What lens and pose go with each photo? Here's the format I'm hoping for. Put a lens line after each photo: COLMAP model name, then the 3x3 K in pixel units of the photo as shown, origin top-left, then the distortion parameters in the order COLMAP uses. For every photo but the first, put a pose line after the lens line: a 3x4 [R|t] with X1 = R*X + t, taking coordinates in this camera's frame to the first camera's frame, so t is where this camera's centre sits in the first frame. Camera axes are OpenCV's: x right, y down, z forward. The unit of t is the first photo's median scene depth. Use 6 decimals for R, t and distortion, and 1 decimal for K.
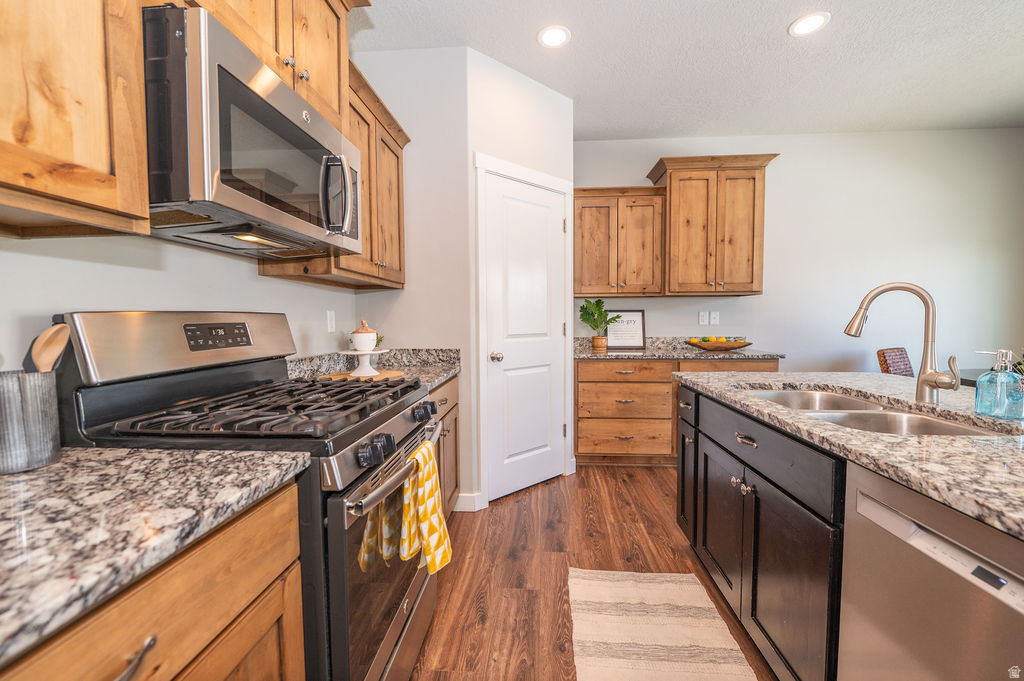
lens RADIAL K [[414.2, 0, 511.8], [0, 414.2, 337.5], [0, 0, 1]] dist [-0.006054, -0.000390]
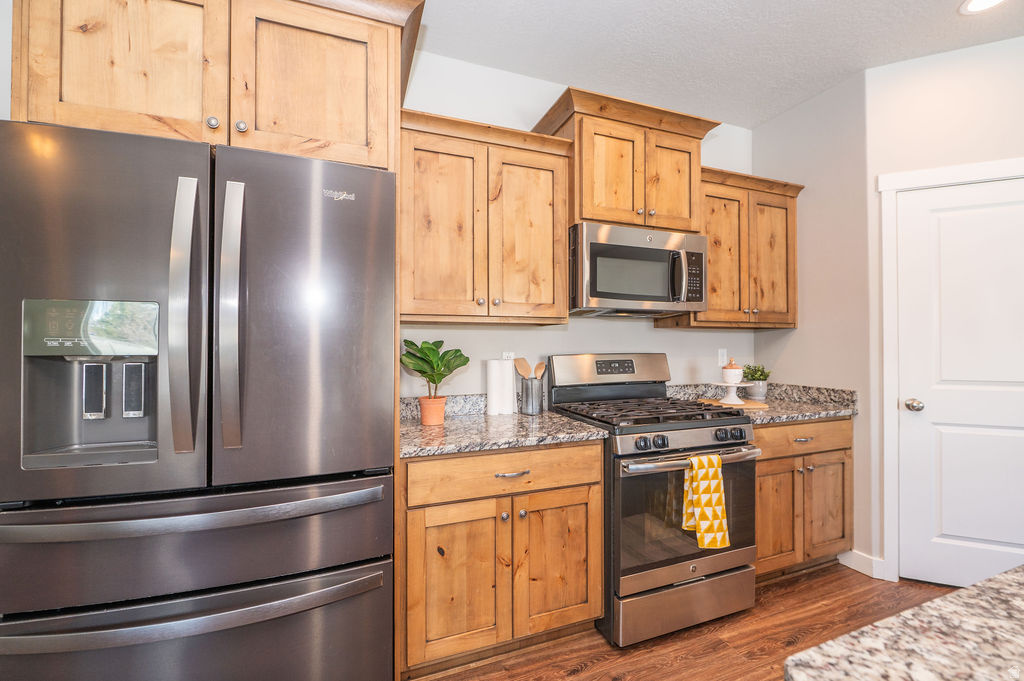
lens RADIAL K [[414.2, 0, 511.8], [0, 414.2, 337.5], [0, 0, 1]] dist [-0.006054, -0.000390]
pose [[0.420862, -0.009669, -0.907073, 0.682004], [-0.042842, 0.998615, -0.030523, -0.053478], [0.906112, 0.051707, 0.419865, -0.162357]]
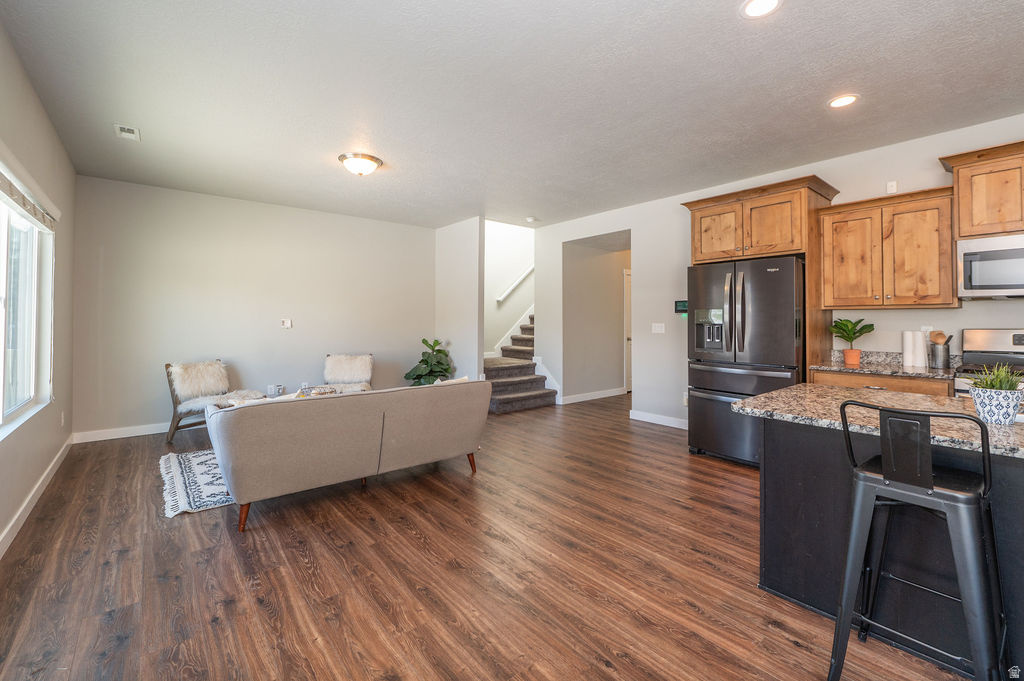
lens RADIAL K [[421.4, 0, 514.0], [0, 421.4, 321.4], [0, 0, 1]] dist [-0.005130, -0.000521]
pose [[-0.726832, 0.004476, -0.686801, 2.573944], [-0.028442, 0.998925, 0.036611, -0.094671], [0.686226, 0.046144, -0.725923, 0.615579]]
